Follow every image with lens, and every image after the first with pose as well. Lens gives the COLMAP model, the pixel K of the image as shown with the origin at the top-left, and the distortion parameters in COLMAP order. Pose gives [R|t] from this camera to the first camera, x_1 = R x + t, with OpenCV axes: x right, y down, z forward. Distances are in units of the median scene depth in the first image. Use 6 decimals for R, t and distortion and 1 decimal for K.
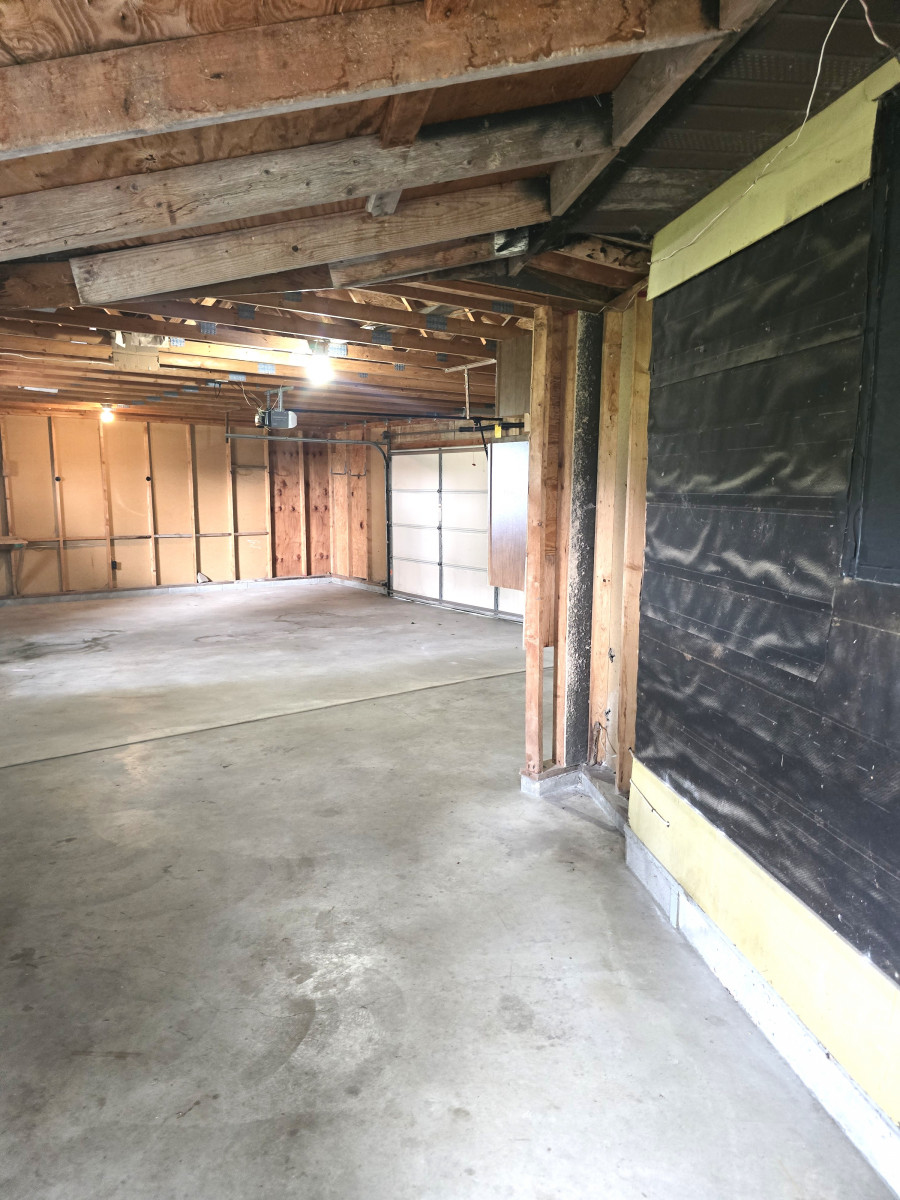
lens RADIAL K [[803.2, 0, 450.8], [0, 803.2, 599.6], [0, 0, 1]] dist [0.059967, -0.037497]
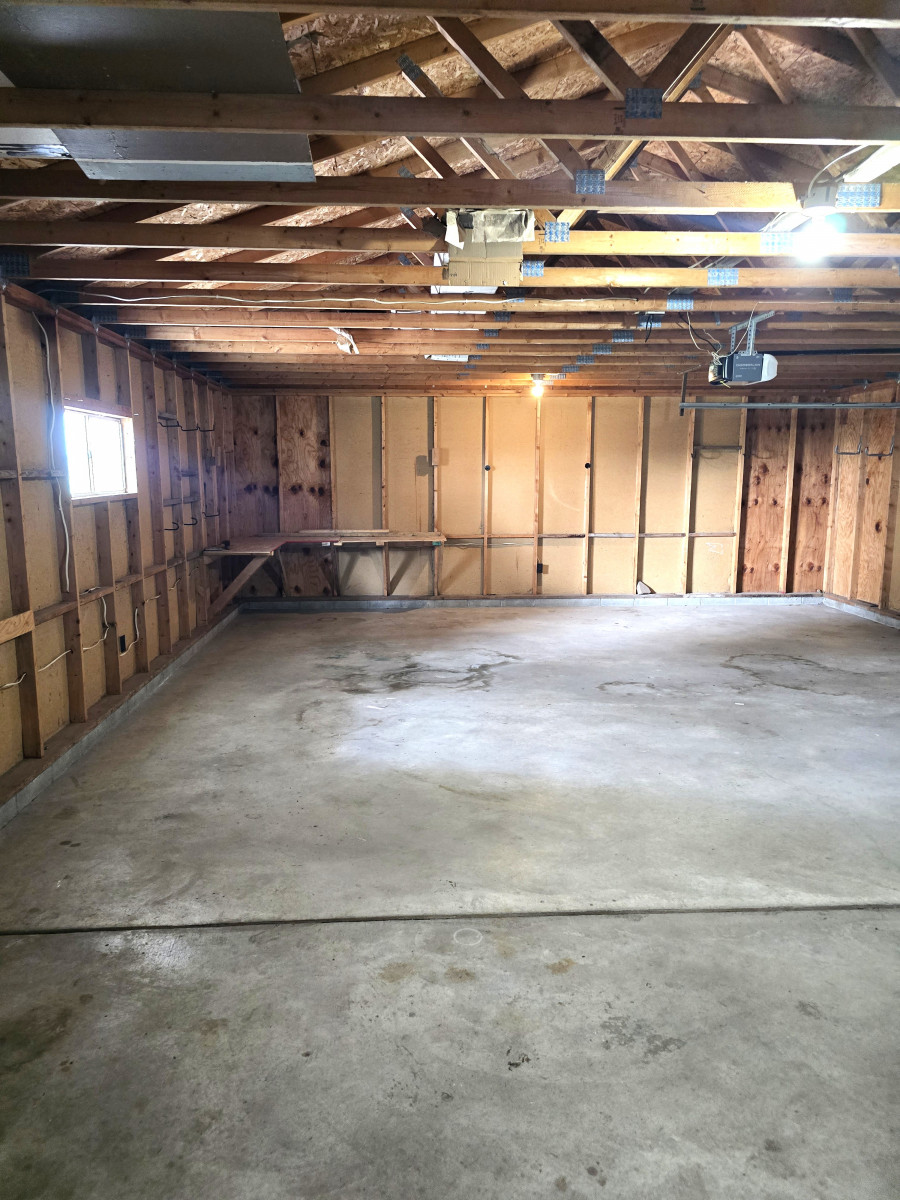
lens RADIAL K [[803.2, 0, 429.8], [0, 803.2, 593.9], [0, 0, 1]] dist [0.059967, -0.037497]
pose [[0.819375, 0.080933, -0.567515, -0.029261], [-0.074905, 0.996612, 0.033979, -0.036585], [0.568342, 0.014669, 0.822661, 0.247610]]
